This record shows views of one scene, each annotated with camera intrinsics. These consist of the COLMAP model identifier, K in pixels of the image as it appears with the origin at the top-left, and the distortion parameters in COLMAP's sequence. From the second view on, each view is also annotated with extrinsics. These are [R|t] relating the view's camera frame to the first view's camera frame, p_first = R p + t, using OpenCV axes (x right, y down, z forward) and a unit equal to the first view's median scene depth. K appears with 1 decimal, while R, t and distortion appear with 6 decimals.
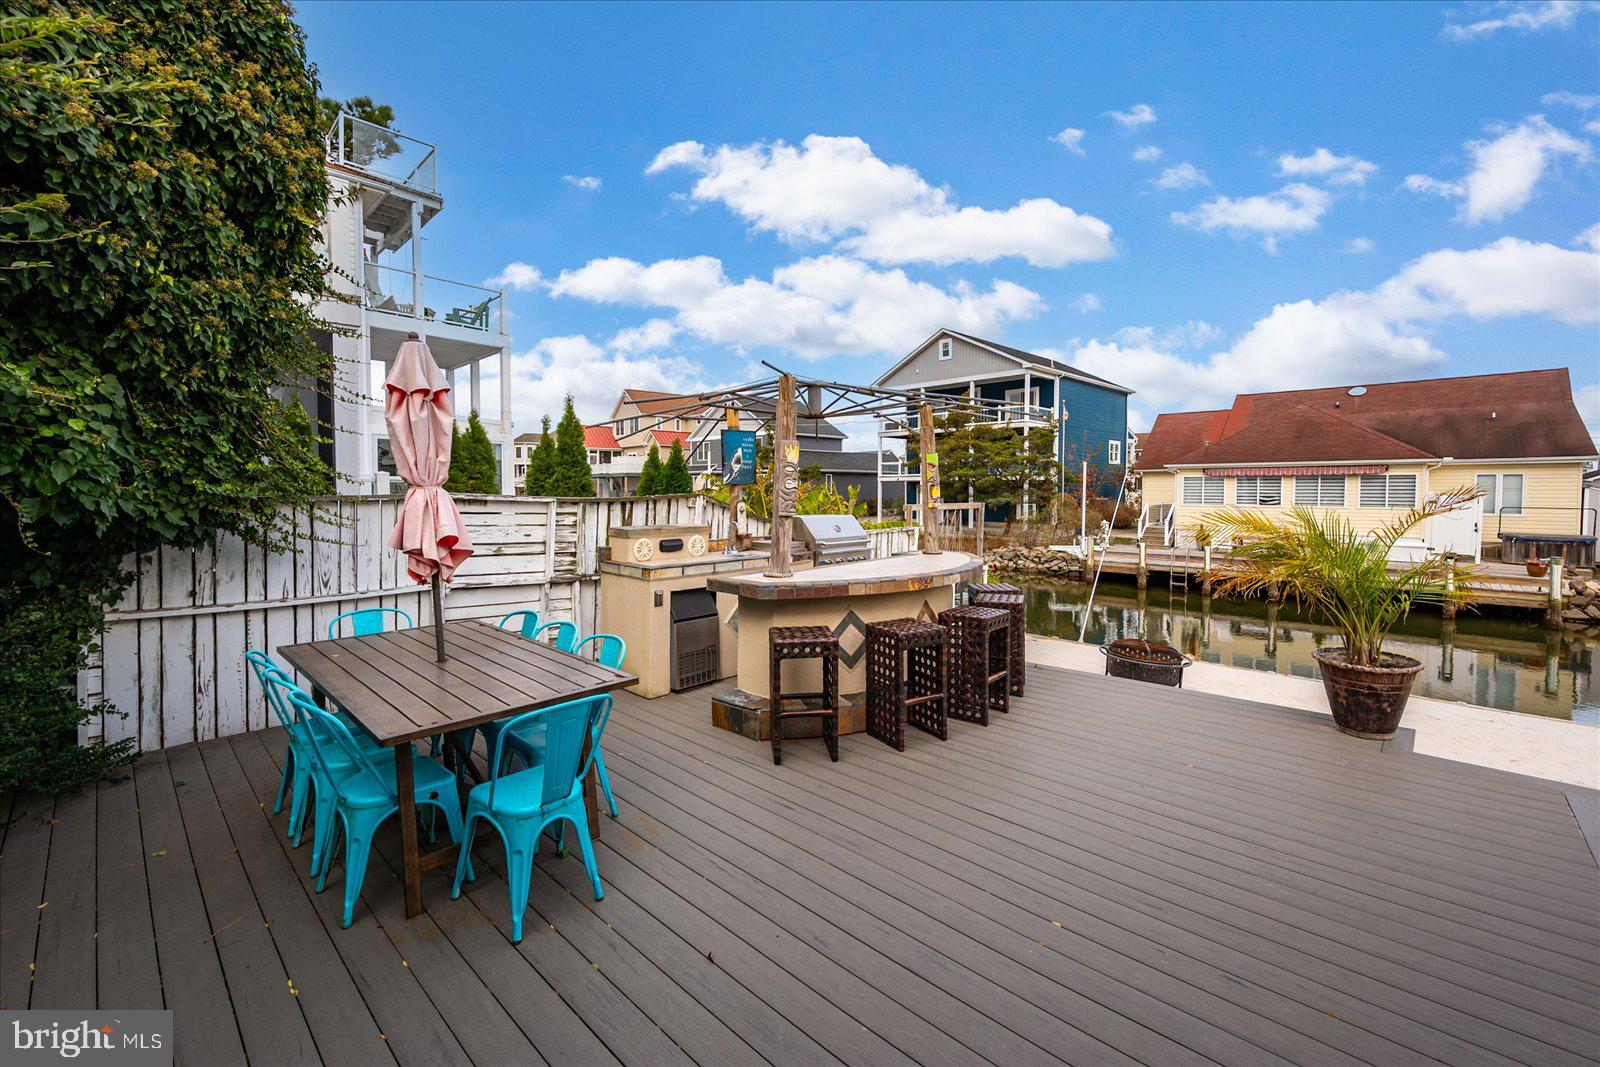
lens RADIAL K [[672.7, 0, 804.3], [0, 672.7, 511.5], [0, 0, 1]] dist [-0.000910, 0.001045]
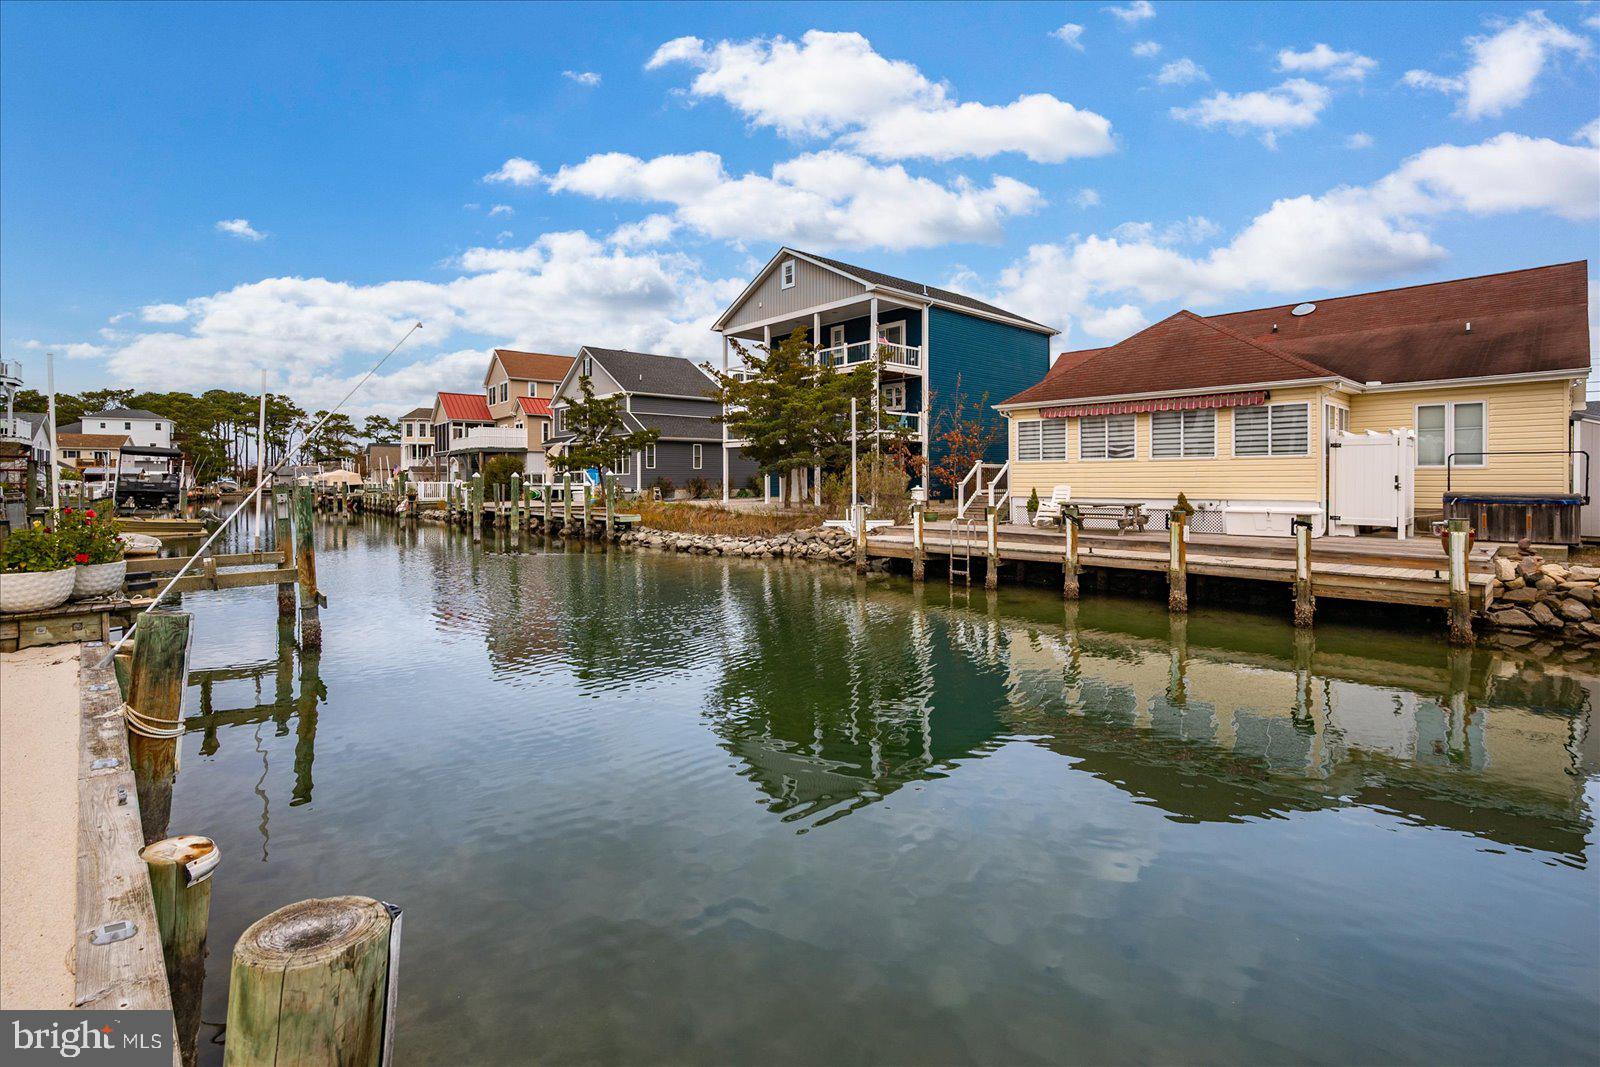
lens RADIAL K [[748.1, 0, 797.5], [0, 748.1, 489.9], [0, 0, 1]] dist [0.002404, -0.000807]
pose [[0.999274, -0.003898, -0.037901, 0.401430], [0.003092, 0.999768, -0.021293, 0.038510], [0.037975, 0.021160, 0.999055, 0.235592]]
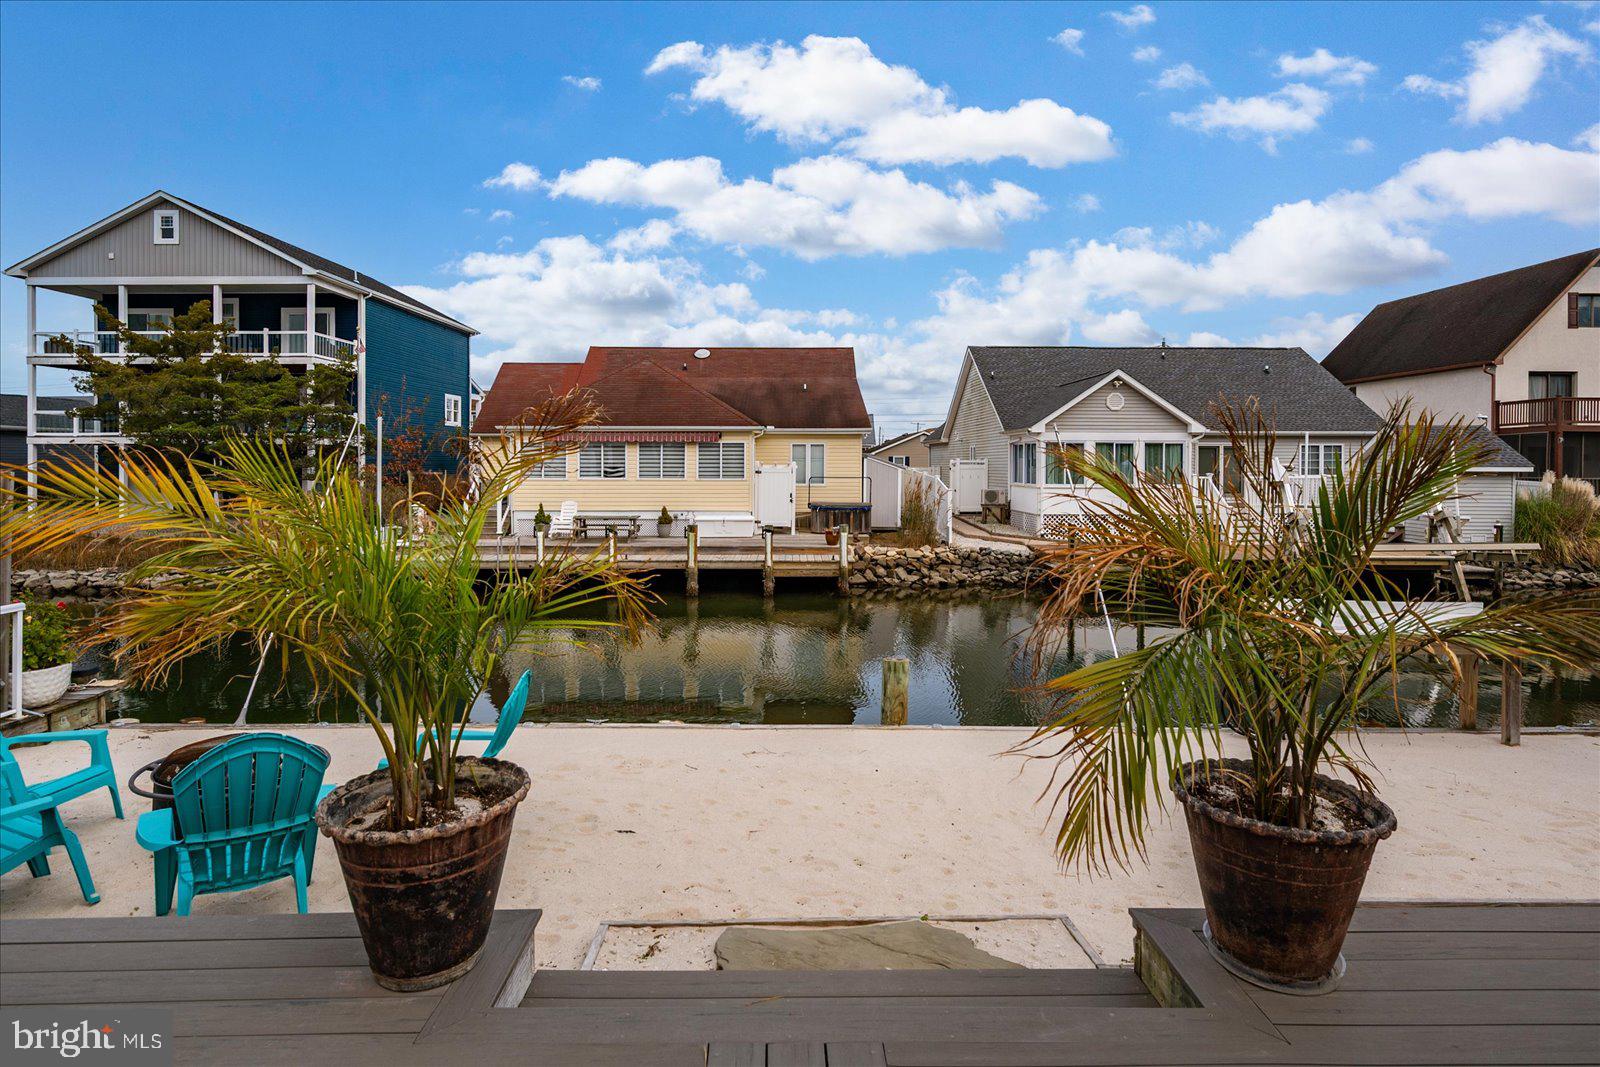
lens RADIAL K [[854.1, 0, 818.8], [0, 854.1, 458.9], [0, 0, 1]] dist [-0.005962, 0.000004]
pose [[0.703415, 0.005650, 0.710757, 0.127682], [0.022299, 0.999301, -0.030012, 0.004713], [-0.710430, 0.036960, 0.702797, 0.086528]]
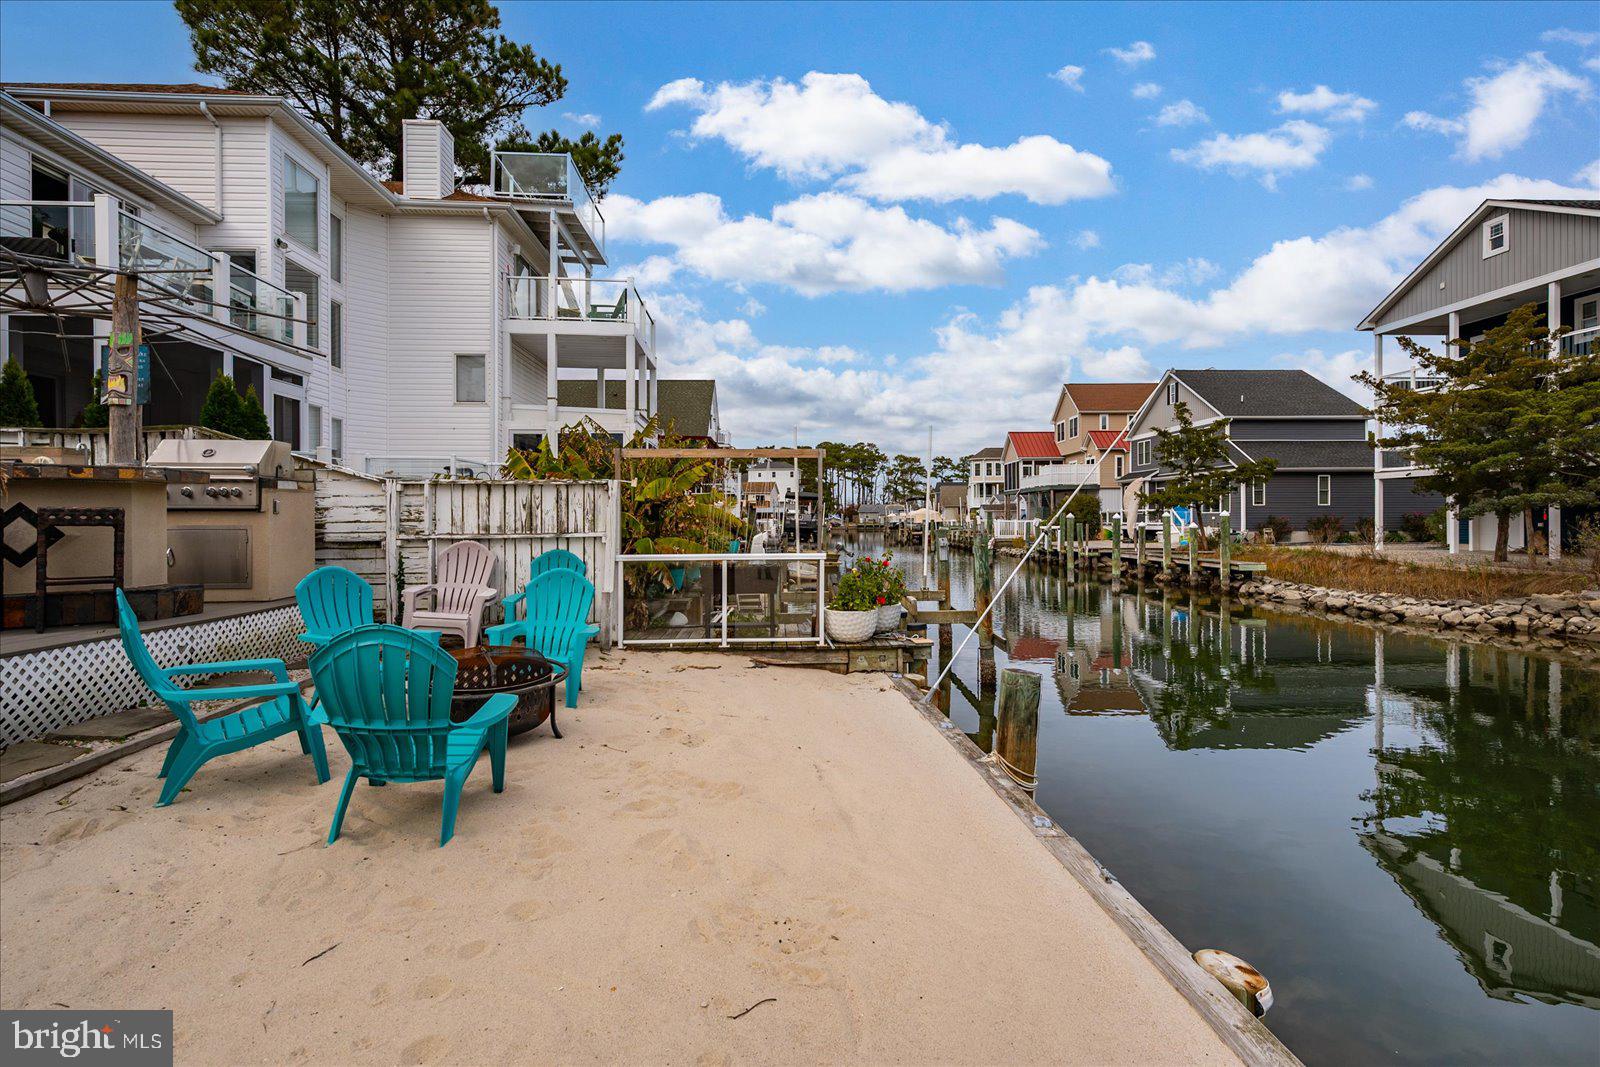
lens RADIAL K [[774.9, 0, 789.7], [0, 774.9, 518.3], [0, 0, 1]] dist [0.005767, -0.000479]
pose [[0.740518, -0.002237, -0.672033, 0.334267], [-0.019517, 0.999501, -0.024834, 0.030593], [0.671753, 0.031506, 0.740105, 0.221531]]
